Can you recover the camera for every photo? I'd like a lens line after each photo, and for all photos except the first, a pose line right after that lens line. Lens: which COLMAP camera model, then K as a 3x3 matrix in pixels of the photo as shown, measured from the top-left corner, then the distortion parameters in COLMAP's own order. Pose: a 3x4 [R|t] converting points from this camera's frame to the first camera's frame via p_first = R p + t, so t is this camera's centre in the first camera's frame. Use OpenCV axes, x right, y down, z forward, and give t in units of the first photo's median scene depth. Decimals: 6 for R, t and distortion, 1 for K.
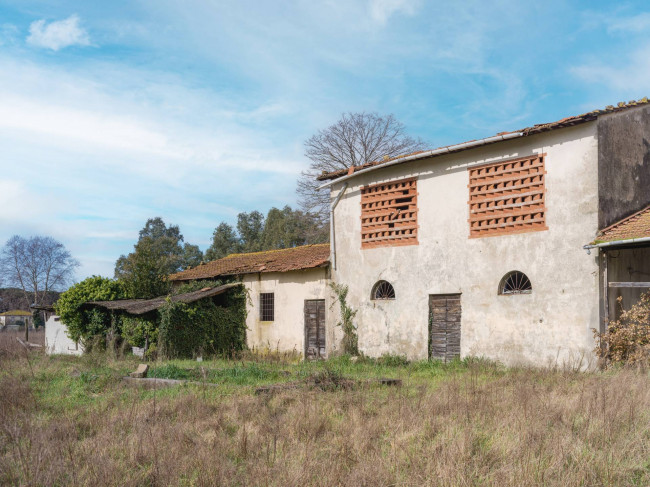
lens RADIAL K [[722.0, 0, 389.4], [0, 722.0, 311.7], [0, 0, 1]] dist [-0.013070, 0.000000]
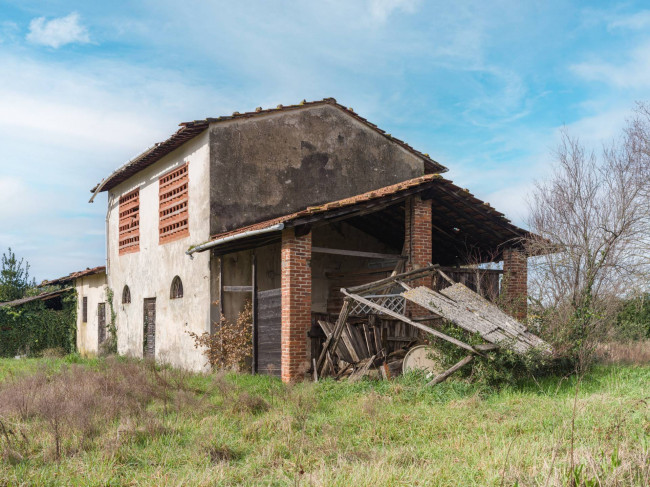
lens RADIAL K [[722.0, 0, 386.2], [0, 722.0, 312.5], [0, 0, 1]] dist [-0.013070, 0.000000]
pose [[0.981642, -0.004431, -0.190681, 0.666774], [0.005465, 0.999973, 0.004896, -0.006995], [0.190655, -0.005848, 0.981640, 0.038643]]
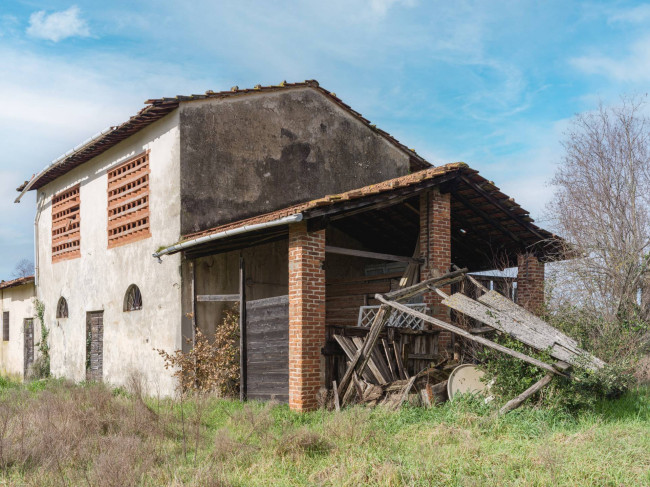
lens RADIAL K [[722.0, 0, 340.6], [0, 722.0, 332.0], [0, 0, 1]] dist [-0.013070, 0.000000]
pose [[0.993054, -0.006734, -0.117468, 0.529821], [0.007359, 0.999961, 0.004893, -0.000327], [0.117431, -0.005723, 0.993065, 0.151051]]
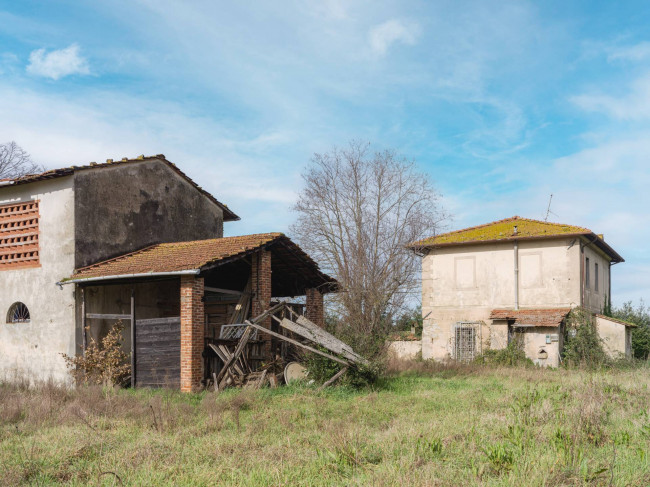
lens RADIAL K [[722.0, 0, 341.5], [0, 722.0, 330.2], [0, 0, 1]] dist [-0.013070, 0.000000]
pose [[0.964598, 0.000198, 0.263724, 0.364123], [-0.001437, 0.999989, 0.004503, -0.018208], [-0.263720, -0.004722, 0.964588, -0.220511]]
